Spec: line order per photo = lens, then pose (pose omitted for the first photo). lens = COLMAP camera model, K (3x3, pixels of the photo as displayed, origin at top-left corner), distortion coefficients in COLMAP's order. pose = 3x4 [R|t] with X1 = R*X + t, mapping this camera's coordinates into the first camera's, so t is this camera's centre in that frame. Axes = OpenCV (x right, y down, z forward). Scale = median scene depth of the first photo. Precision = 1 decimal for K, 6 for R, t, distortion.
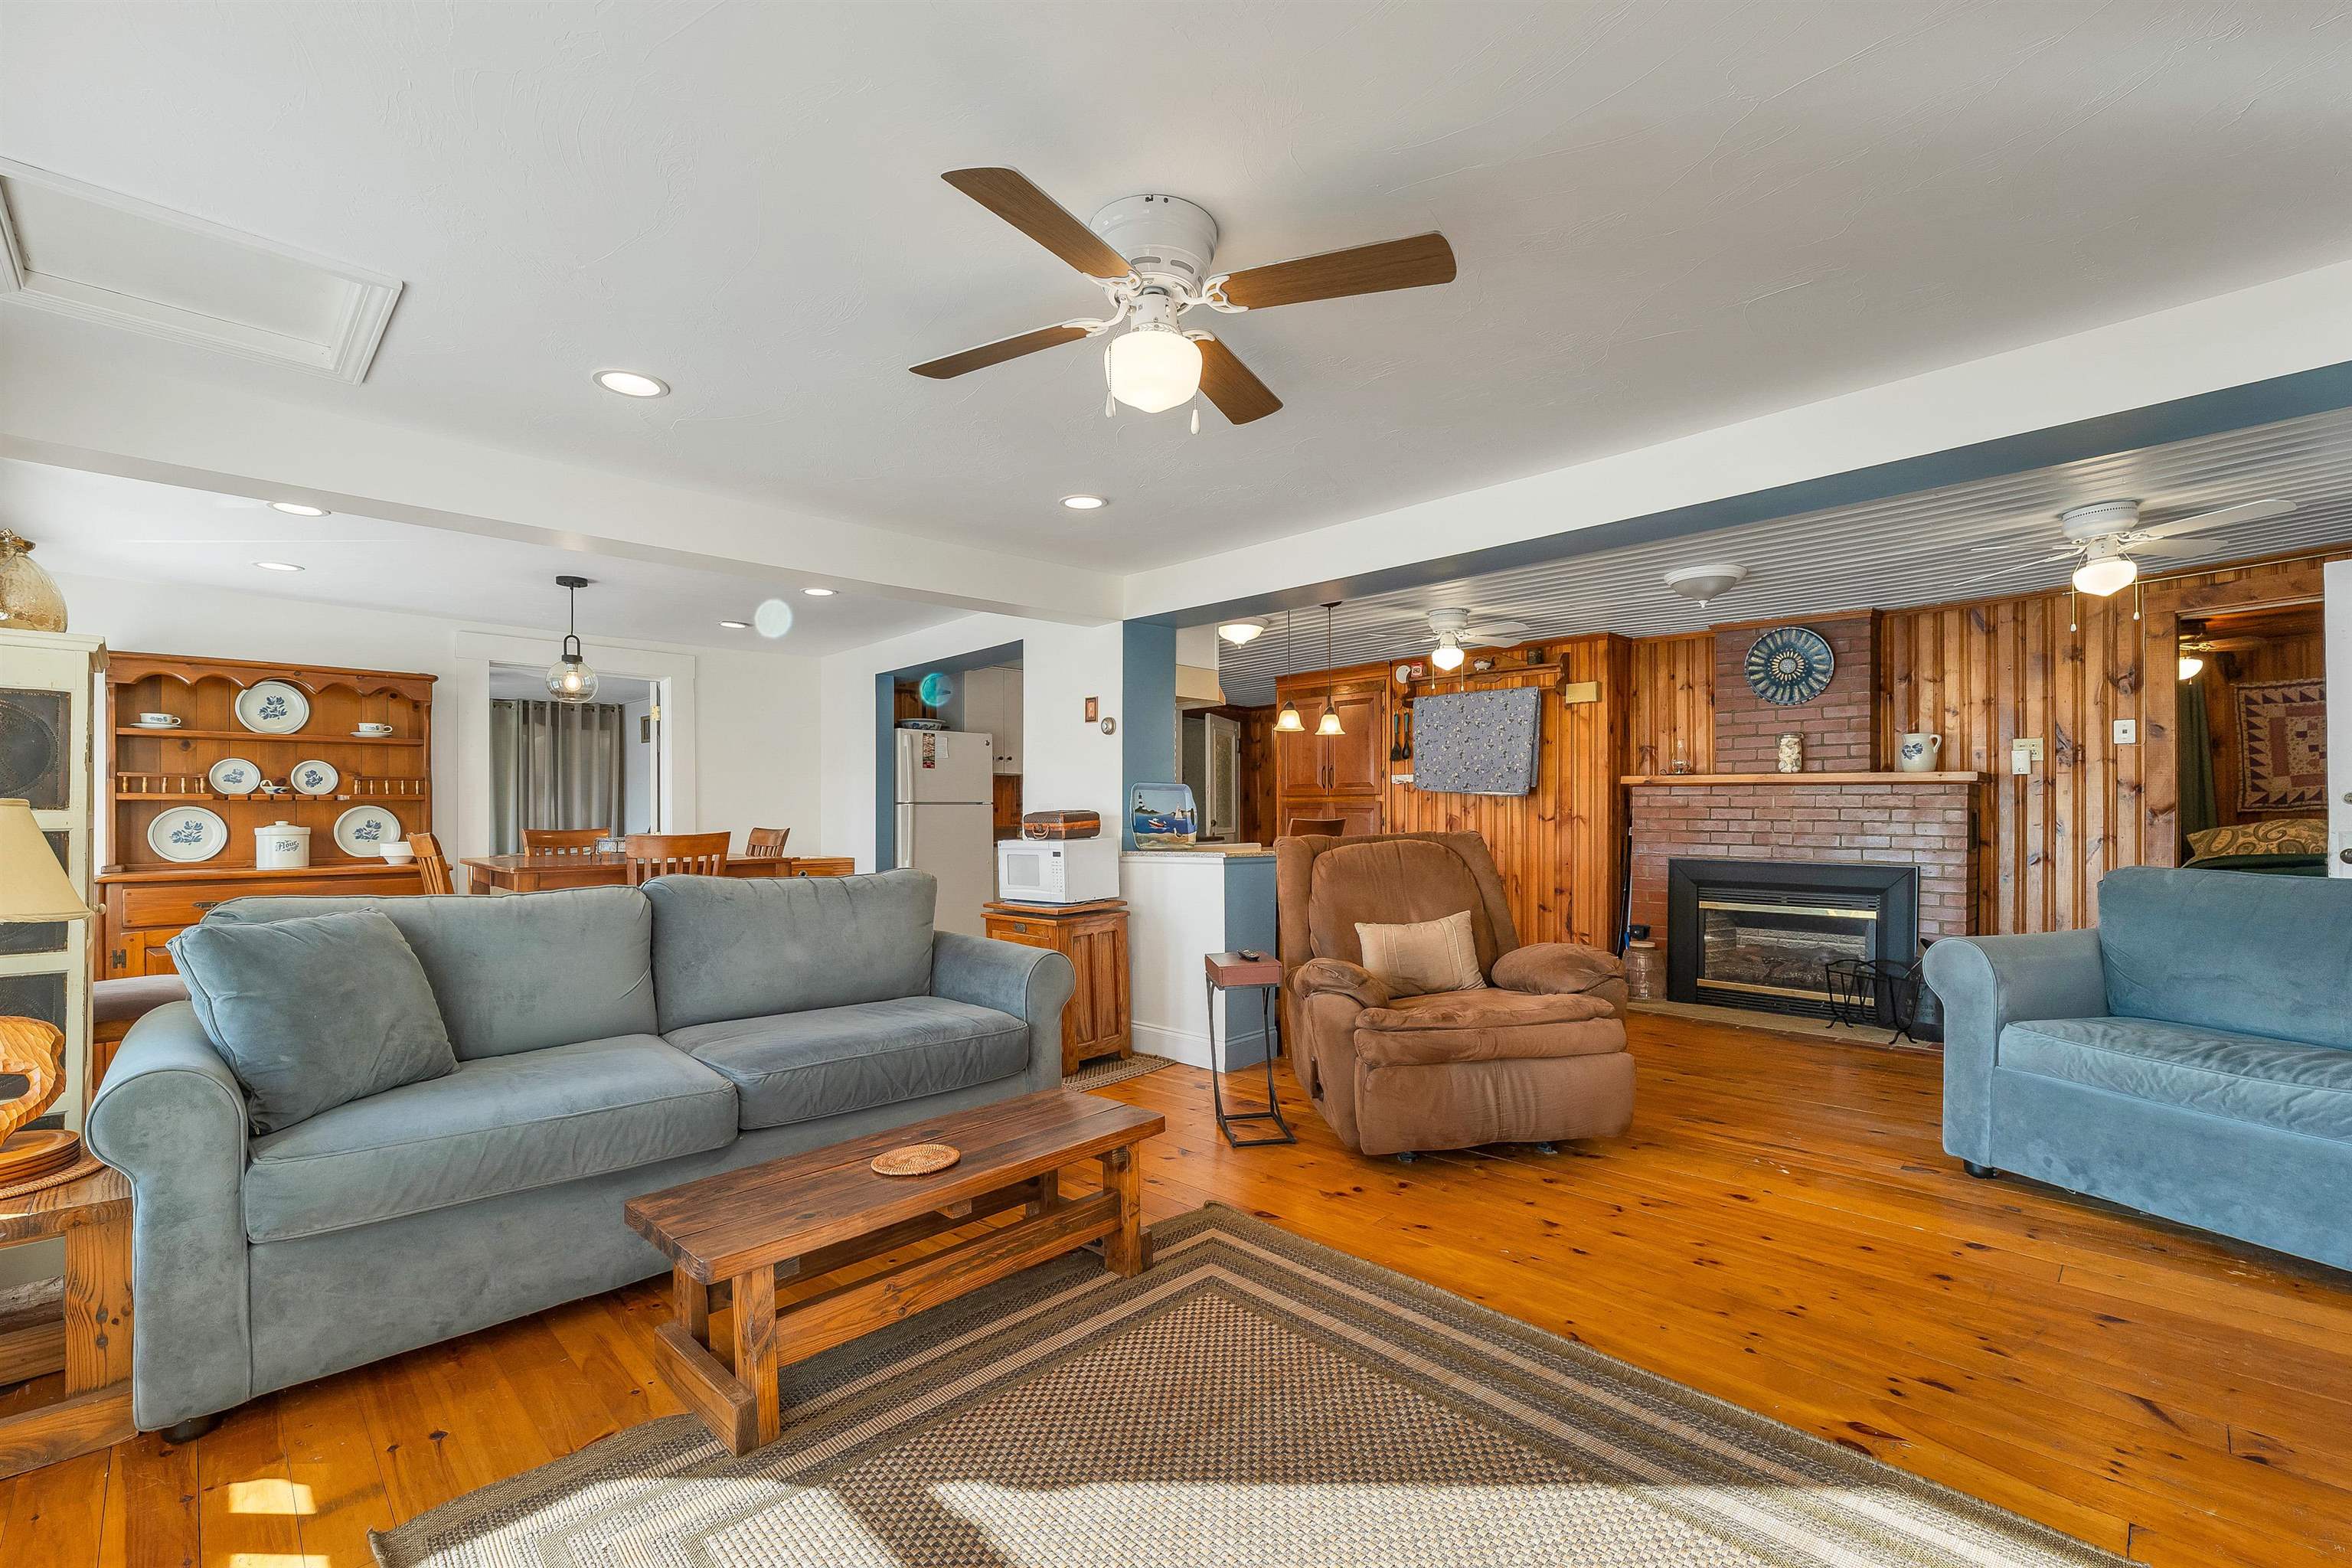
lens RADIAL K [[1015.1, 0, 1156.7], [0, 1015.1, 809.5], [0, 0, 1]] dist [-0.002404, -0.000790]
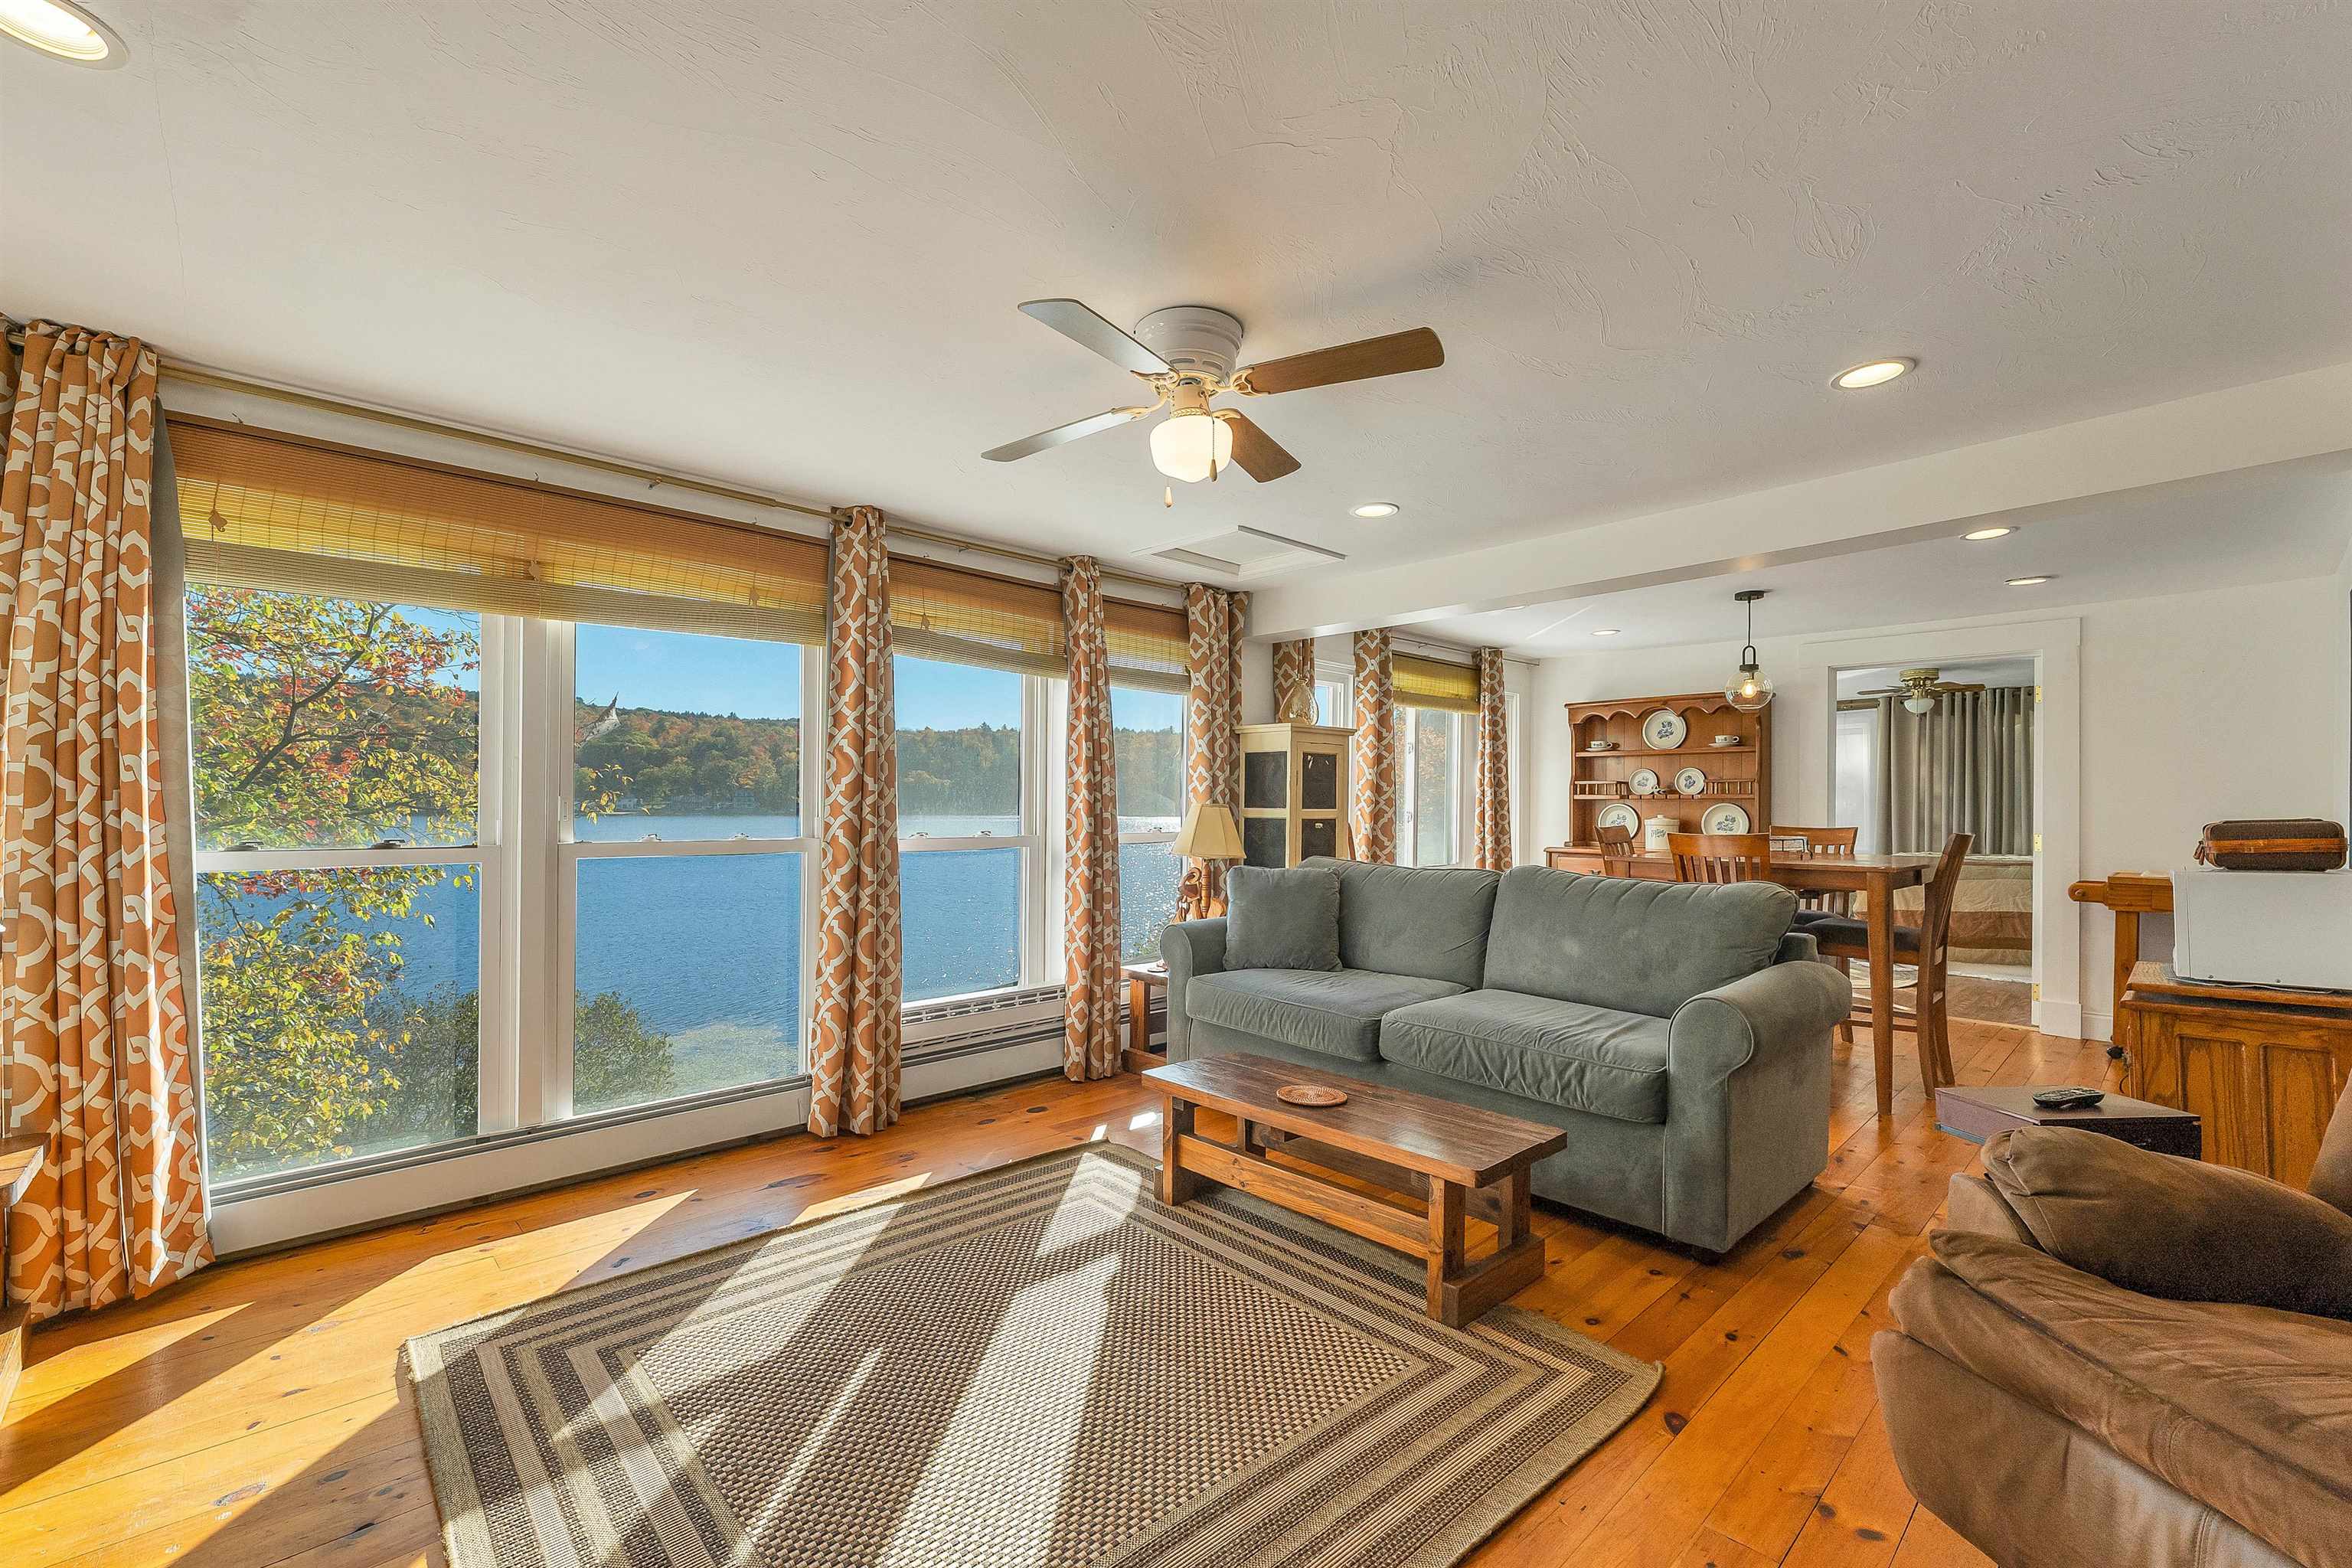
lens RADIAL K [[1015.1, 0, 1200.1], [0, 1015.1, 799.6], [0, 0, 1]] dist [-0.002404, -0.000790]
pose [[-0.035243, 0.002085, -0.999377, 0.478832], [-0.000082, 0.999998, 0.002089, -0.010874], [0.999379, 0.000156, -0.035243, 0.426045]]
